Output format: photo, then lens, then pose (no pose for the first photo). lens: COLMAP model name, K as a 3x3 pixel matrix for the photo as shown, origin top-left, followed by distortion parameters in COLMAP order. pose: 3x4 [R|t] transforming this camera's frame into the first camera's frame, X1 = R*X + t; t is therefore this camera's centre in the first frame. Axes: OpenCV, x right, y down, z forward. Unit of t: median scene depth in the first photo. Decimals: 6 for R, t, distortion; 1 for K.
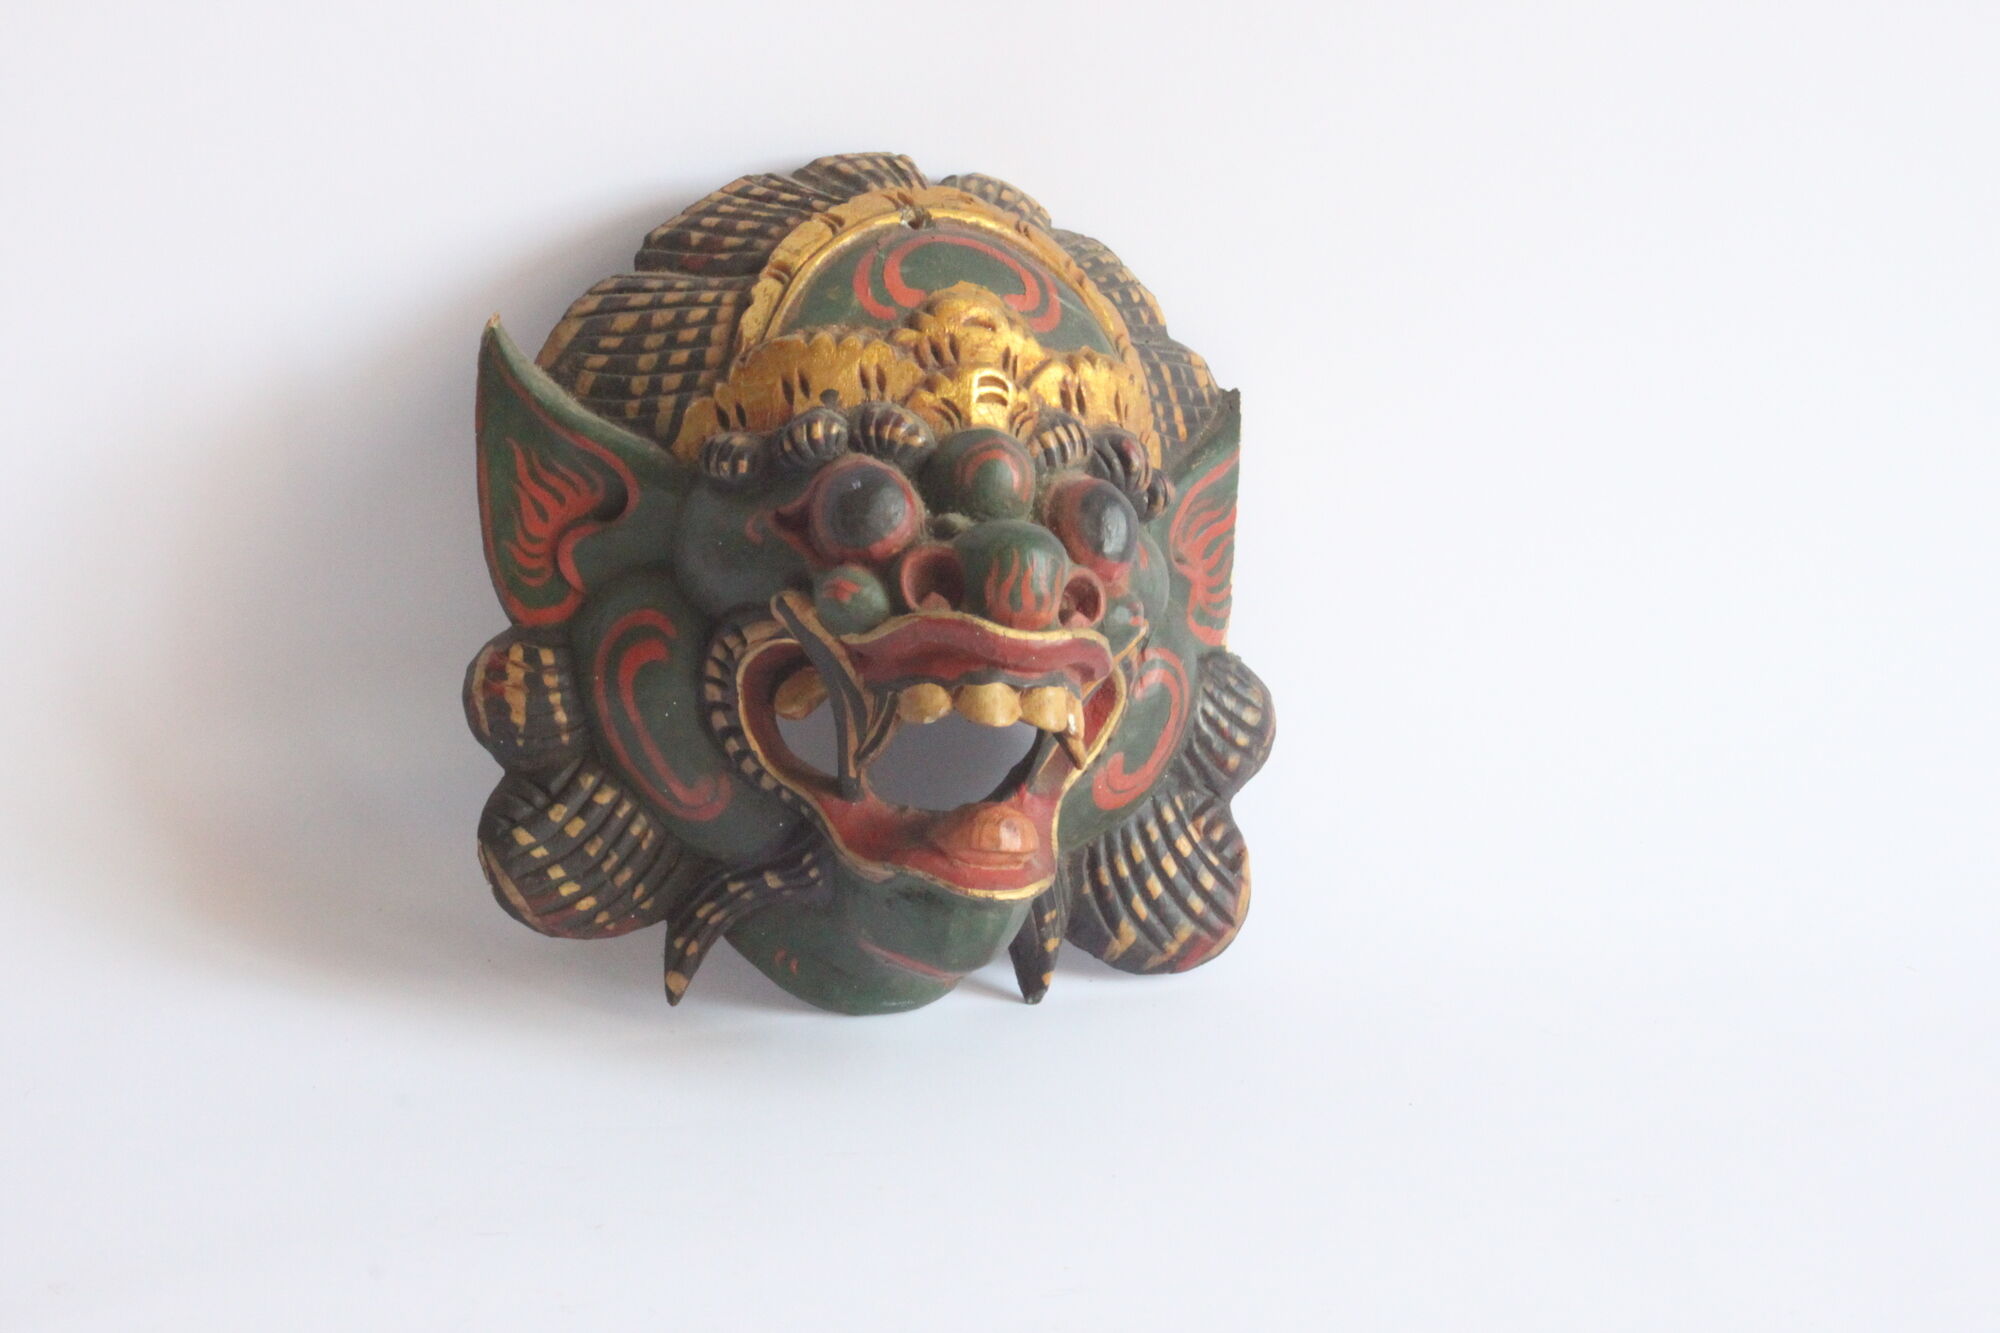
lens RADIAL K [[6770.0, 0, 1005.7], [0, 6770.0, 666.7], [0, 0, 1]] dist [0.283308, 0.000000]
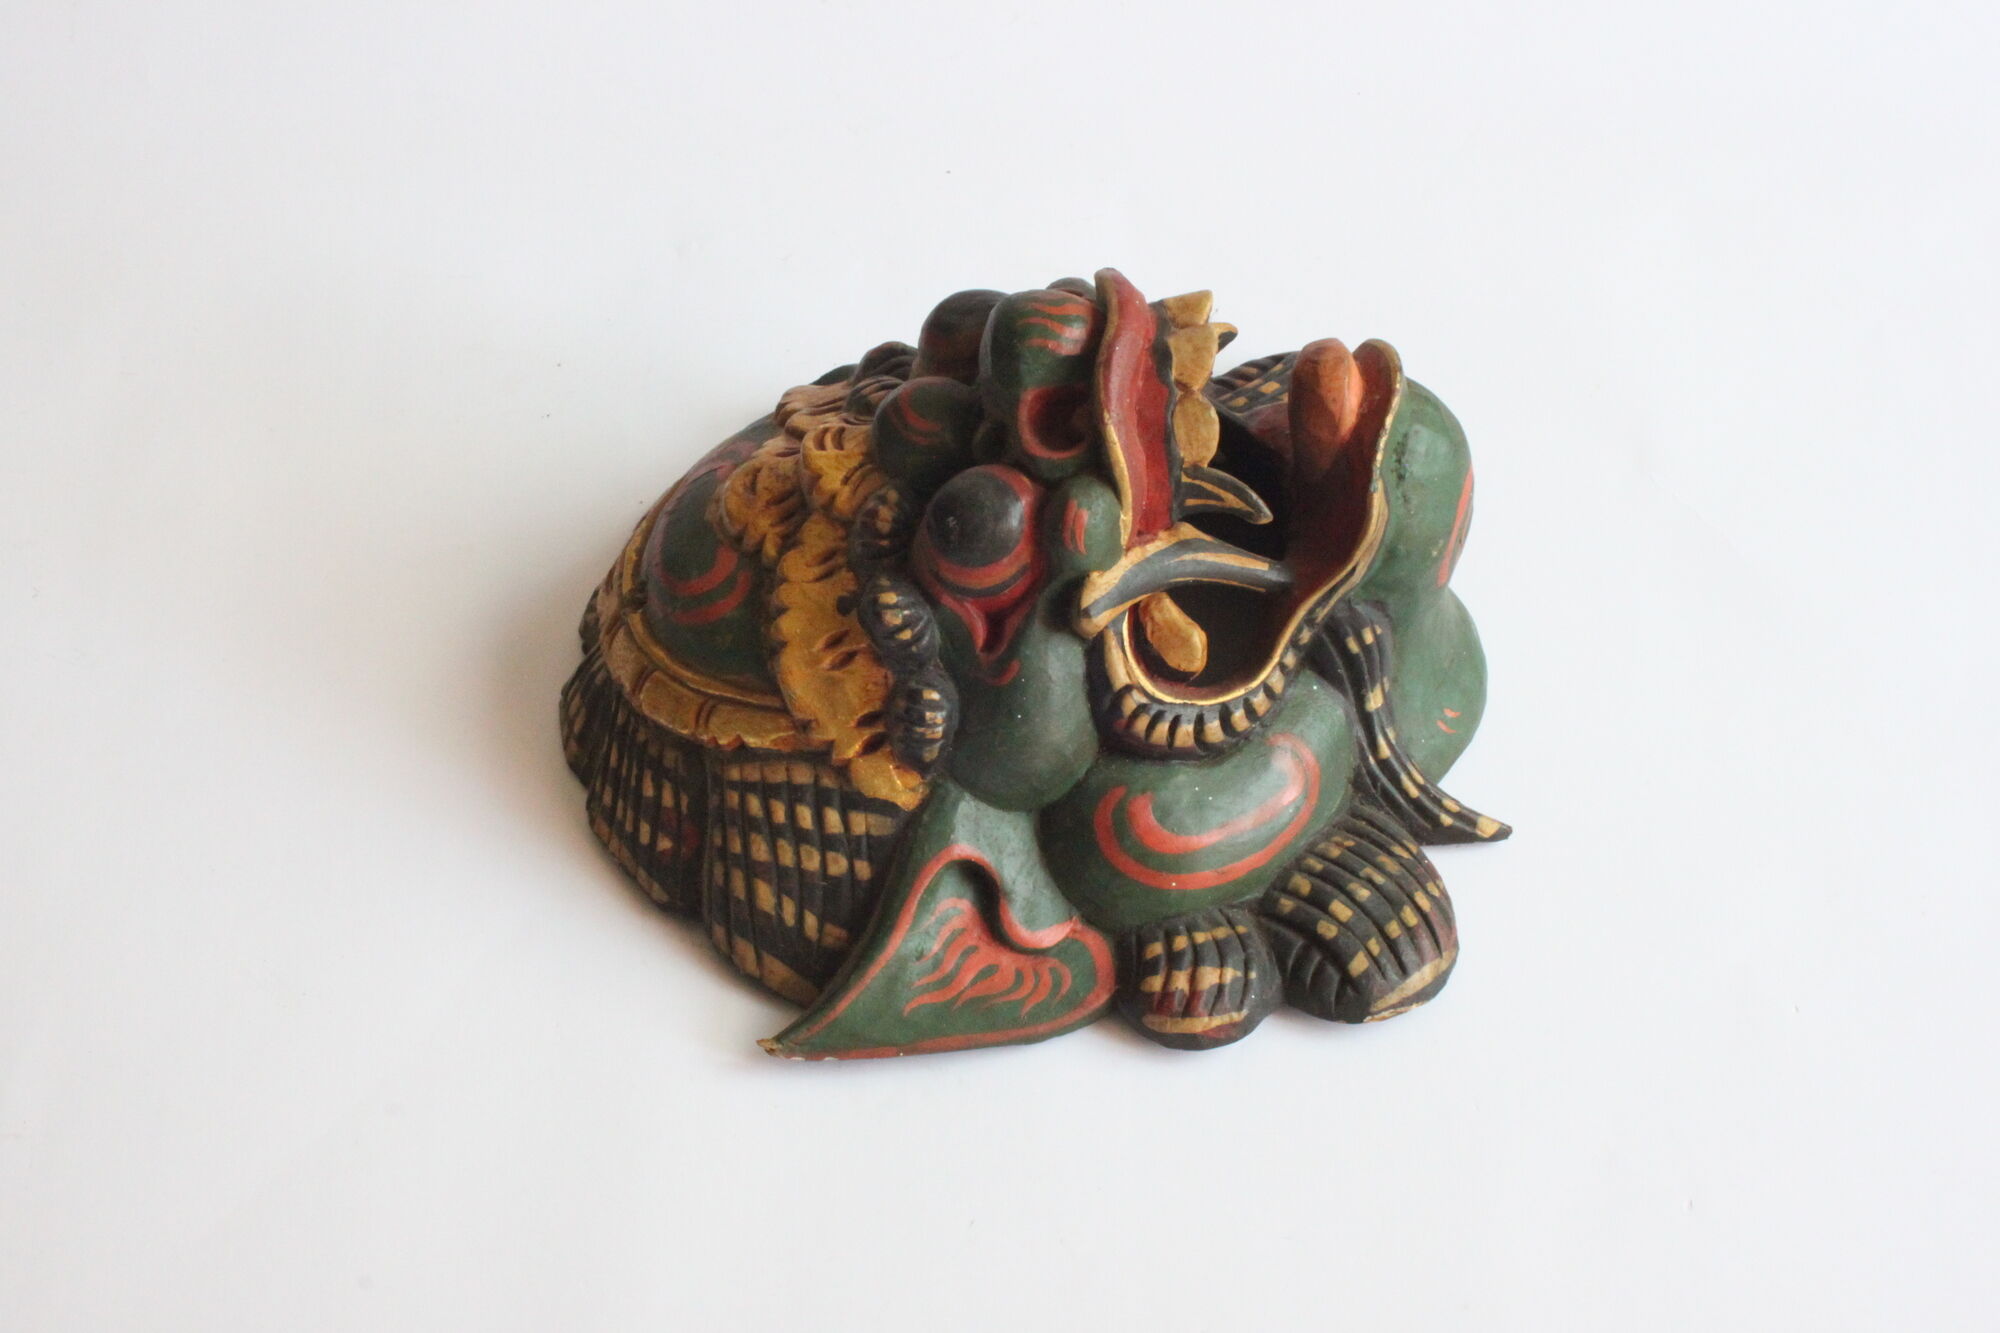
lens RADIAL K [[3374.1, 0, 994.3], [0, 3374.1, 667.6], [0, 0, 1]] dist [-0.064056, 0.000000]
pose [[-0.073884, -0.916690, 0.392709, -0.203269], [0.995471, -0.044168, 0.084188, -0.056796], [-0.059829, 0.397150, 0.915802, 0.587027]]
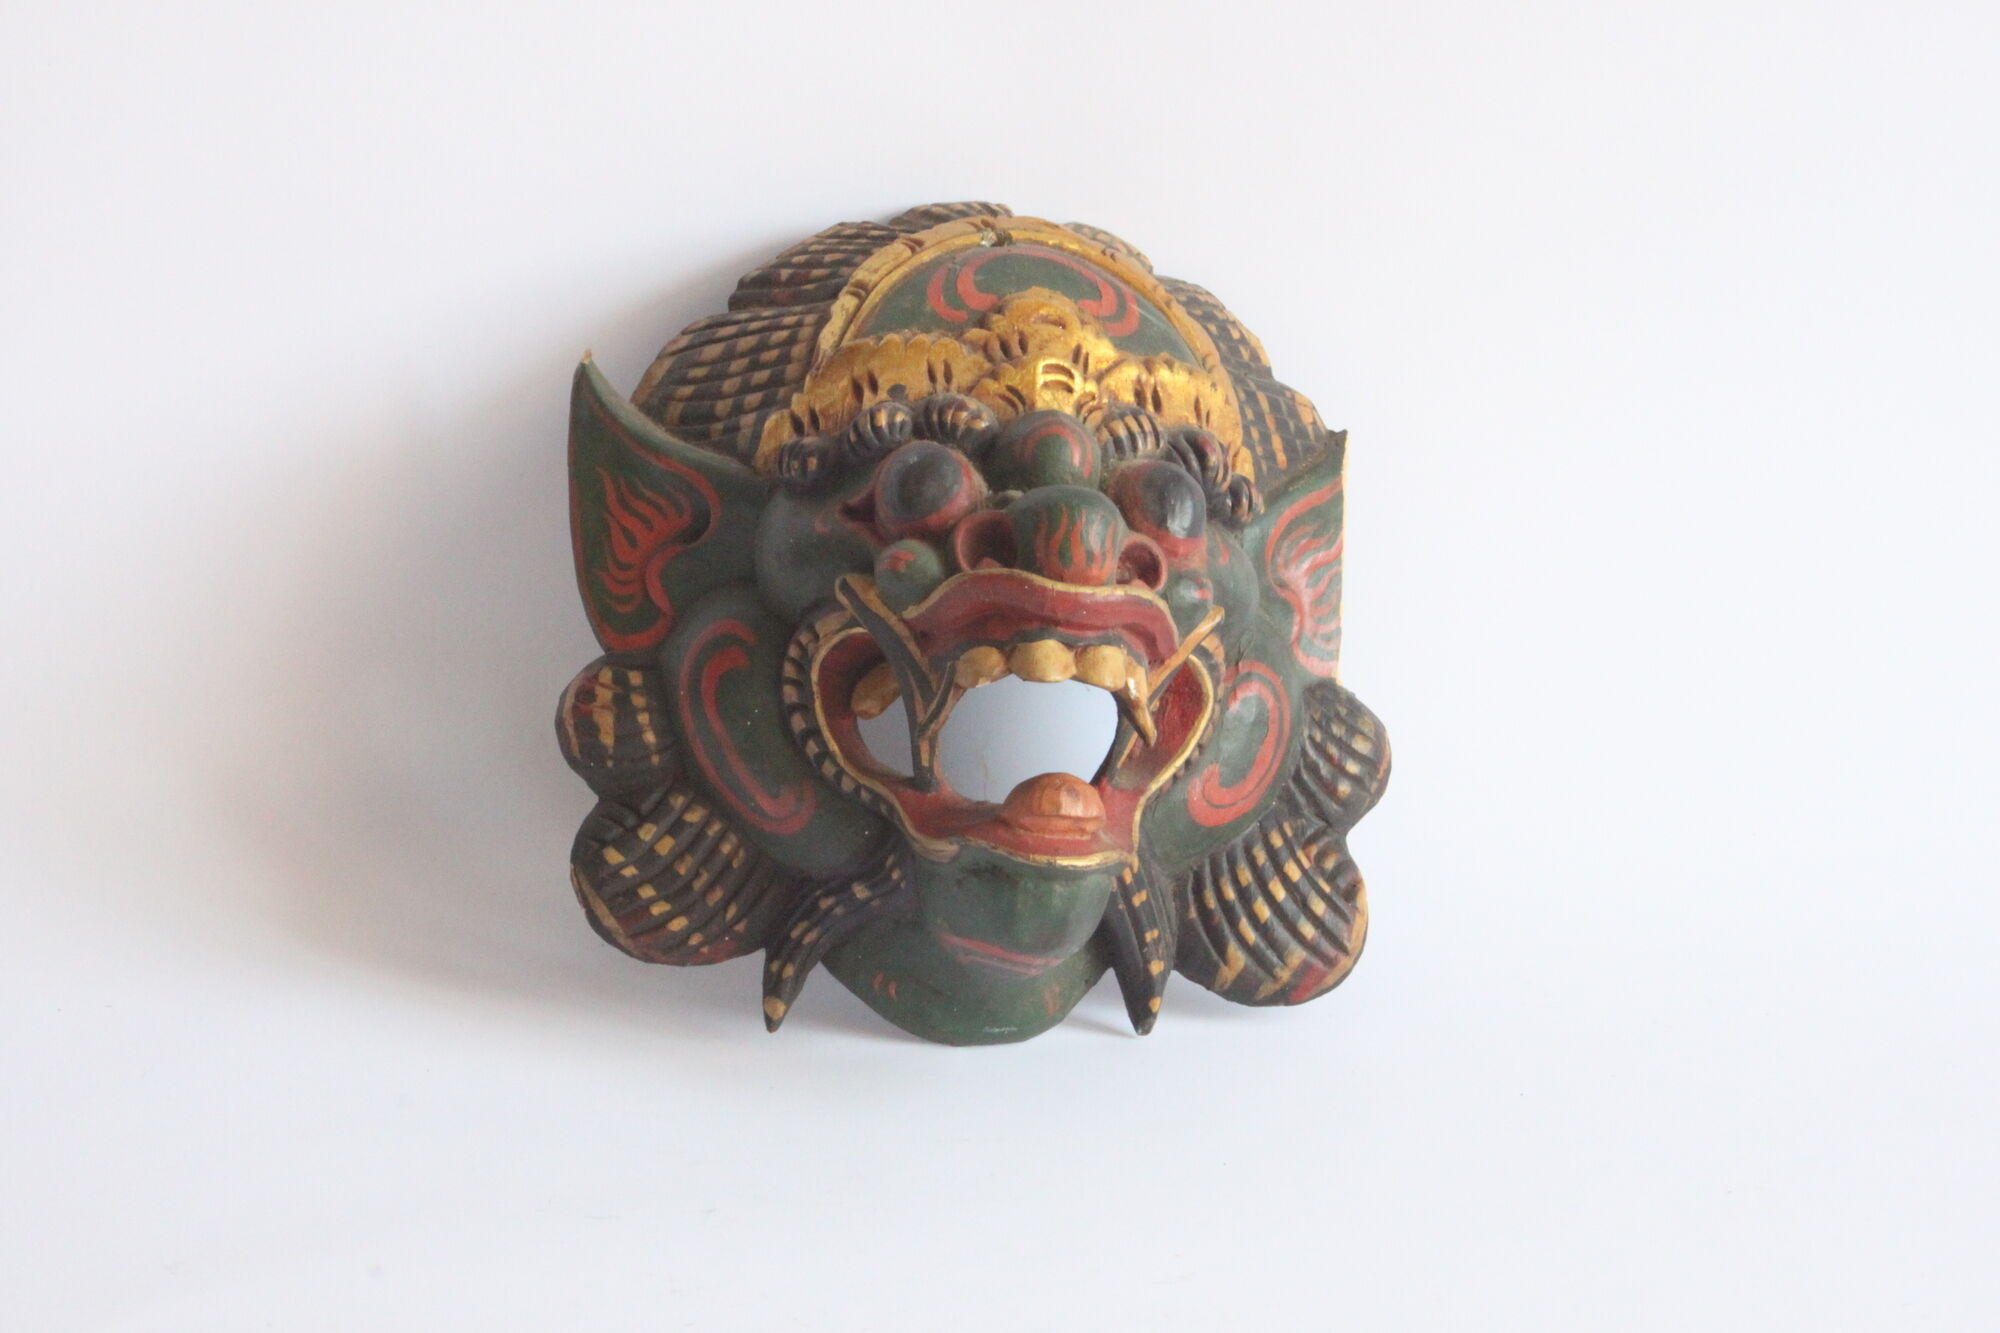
lens RADIAL K [[6770.0, 0, 996.9], [0, 6770.0, 665.1], [0, 0, 1]] dist [0.283308, 0.000000]
pose [[0.991941, -0.037253, -0.121104, 0.106514], [0.016618, 0.985795, -0.167127, 0.164621], [0.125610, 0.163768, 0.978469, 0.026444]]
